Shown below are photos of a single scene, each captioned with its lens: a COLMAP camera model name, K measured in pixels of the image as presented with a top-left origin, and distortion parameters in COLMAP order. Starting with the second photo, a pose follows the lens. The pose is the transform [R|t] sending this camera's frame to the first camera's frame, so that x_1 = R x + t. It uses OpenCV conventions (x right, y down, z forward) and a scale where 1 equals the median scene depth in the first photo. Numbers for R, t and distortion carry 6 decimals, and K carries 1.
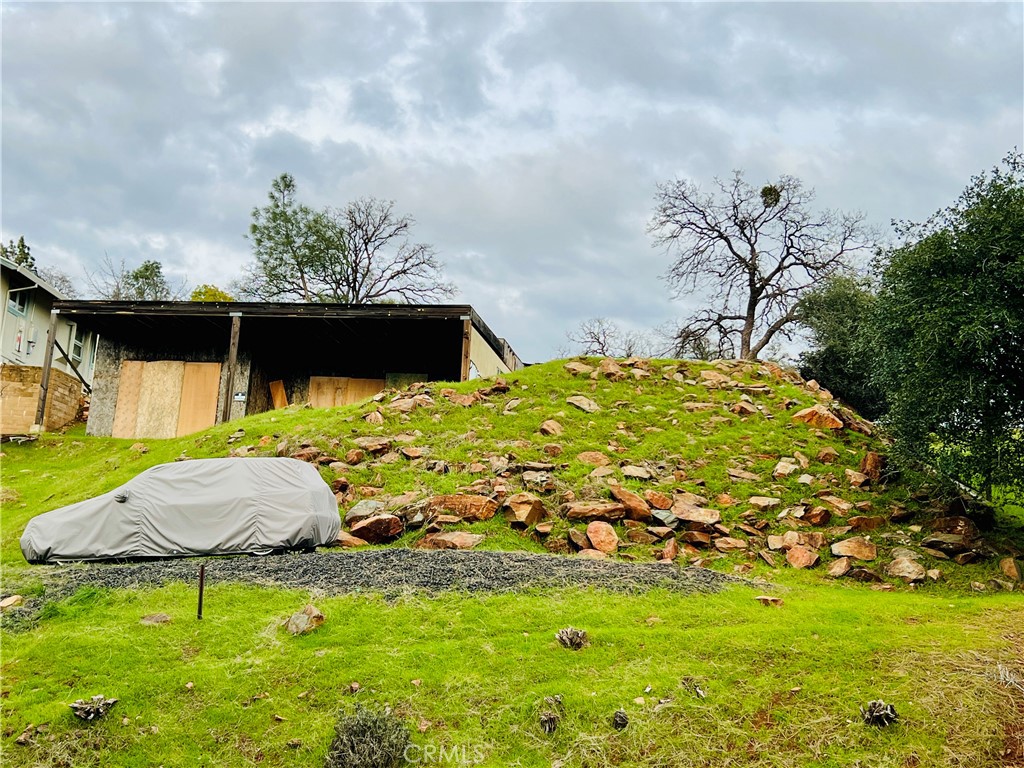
lens RADIAL K [[1247.9, 0, 512.9], [0, 1247.9, 383.9], [0, 0, 1]] dist [0.082344, 0.000000]
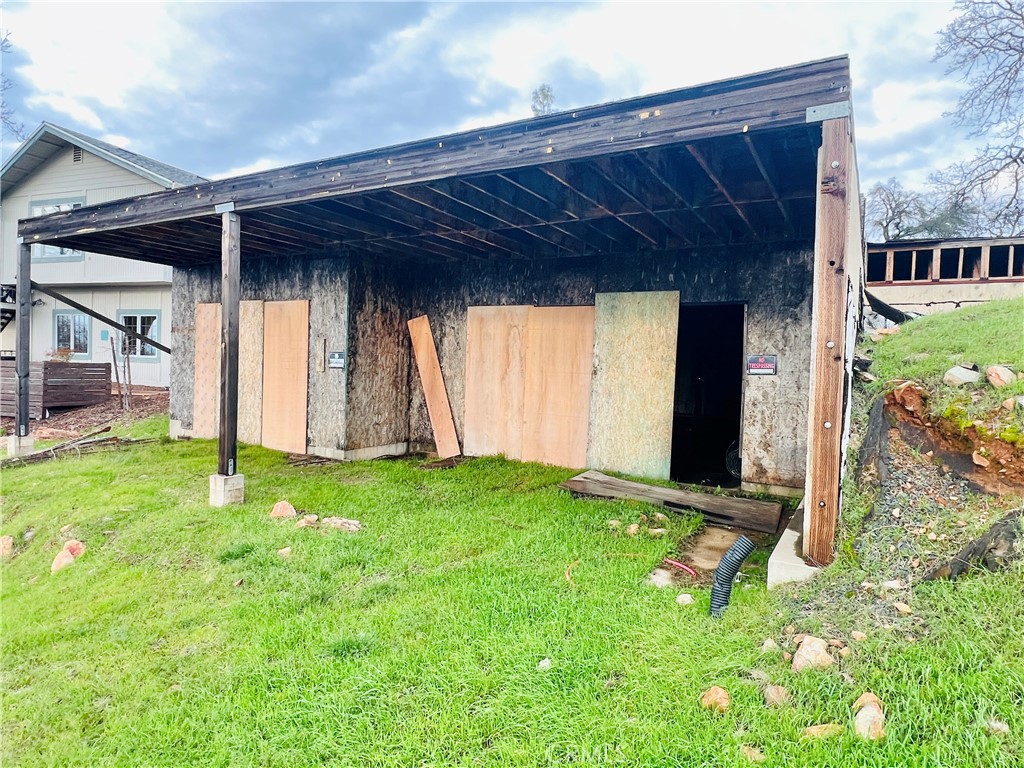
lens RADIAL K [[609.3, 0, 509.9], [0, 609.3, 383.5], [0, 0, 1]] dist [0.000513, -0.000744]
pose [[0.943797, -0.024226, -0.329638, -0.054341], [0.096569, 0.974006, 0.204907, -0.027538], [0.316105, -0.225223, 0.921603, 0.762105]]
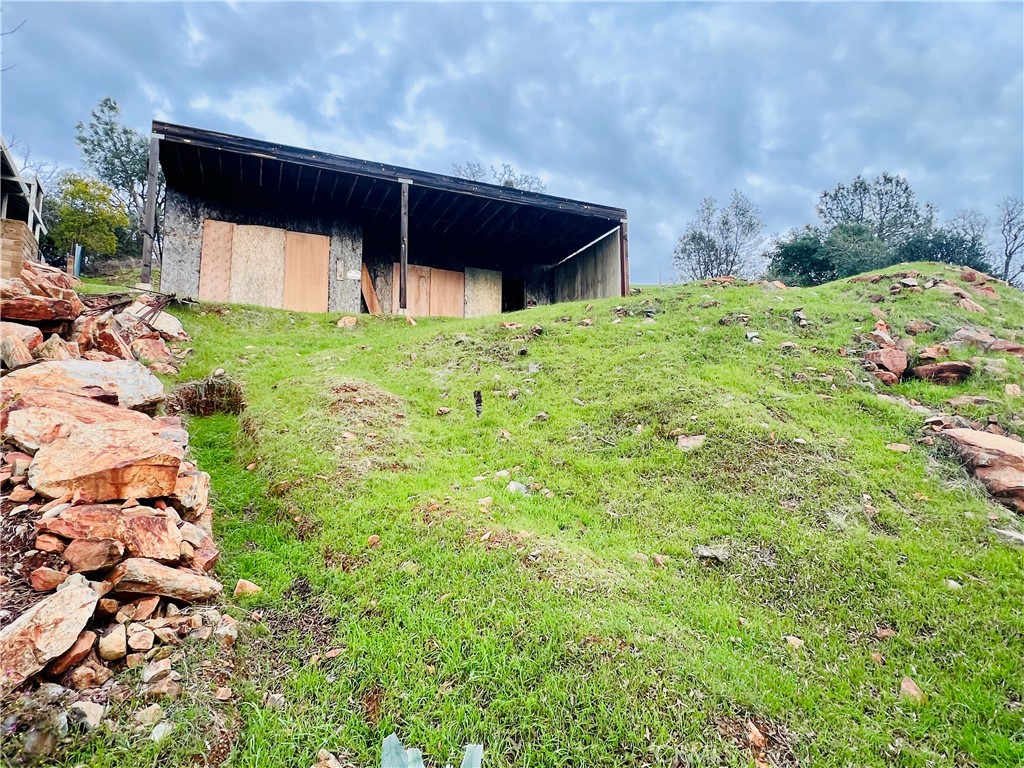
lens RADIAL K [[609.3, 0, 511.6], [0, 609.3, 387.1], [0, 0, 1]] dist [0.000513, -0.000744]
pose [[0.814758, -0.005361, 0.579776, -0.386199], [-0.063455, 0.993126, 0.098356, 0.041824], [-0.576318, -0.116926, 0.808817, 0.536827]]
